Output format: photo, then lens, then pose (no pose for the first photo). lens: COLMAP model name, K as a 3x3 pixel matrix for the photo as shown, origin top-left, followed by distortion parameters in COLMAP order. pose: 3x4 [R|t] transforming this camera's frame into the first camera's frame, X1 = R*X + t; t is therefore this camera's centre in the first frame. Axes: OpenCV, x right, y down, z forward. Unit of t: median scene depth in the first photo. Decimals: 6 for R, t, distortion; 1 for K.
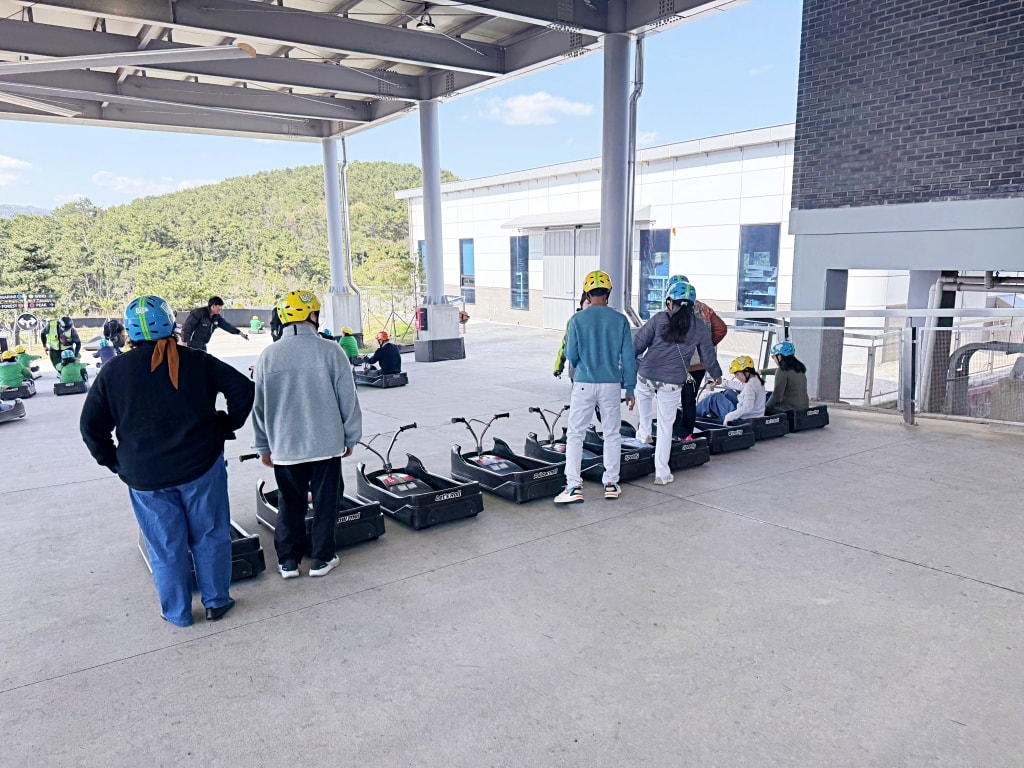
lens RADIAL K [[729.6, 0, 514.6], [0, 729.6, 388.7], [0, 0, 1]] dist [0.158883, -0.266896]
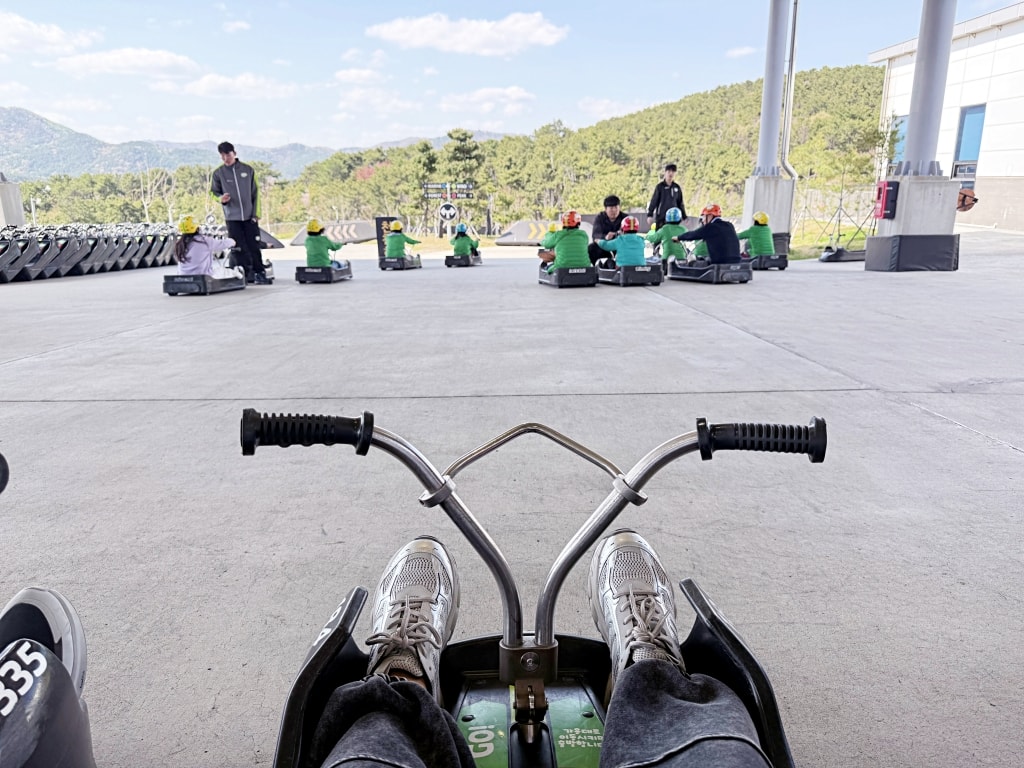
lens RADIAL K [[734.9, 0, 512.0], [0, 734.9, 384.0], [0, 0, 1]] dist [0.029259, -0.075061]
pose [[0.836639, 0.151463, -0.526397, -0.036705], [-0.101552, 0.987239, 0.122659, 0.010287], [0.538258, -0.049165, 0.841345, 0.267078]]
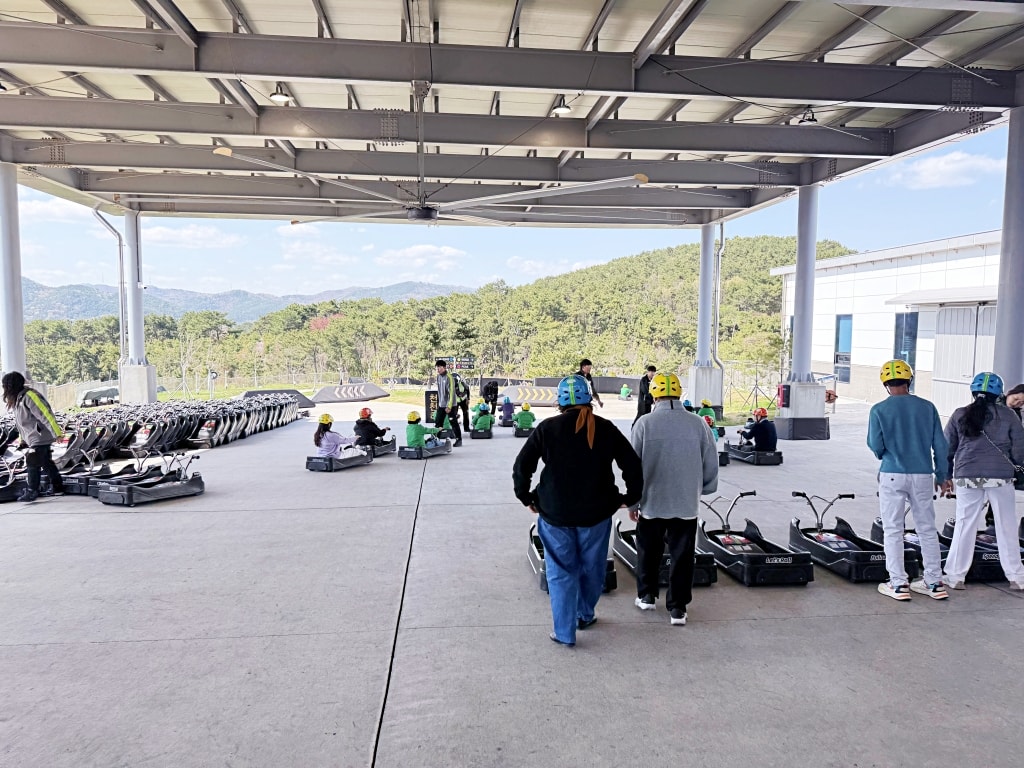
lens RADIAL K [[729.6, 0, 514.6], [0, 729.6, 388.7], [0, 0, 1]] dist [0.158883, -0.266896]
pose [[0.883098, 0.057478, -0.465654, 0.015460], [-0.101892, 0.992276, -0.070753, 0.002821], [0.457990, 0.109928, 0.882134, -0.044887]]
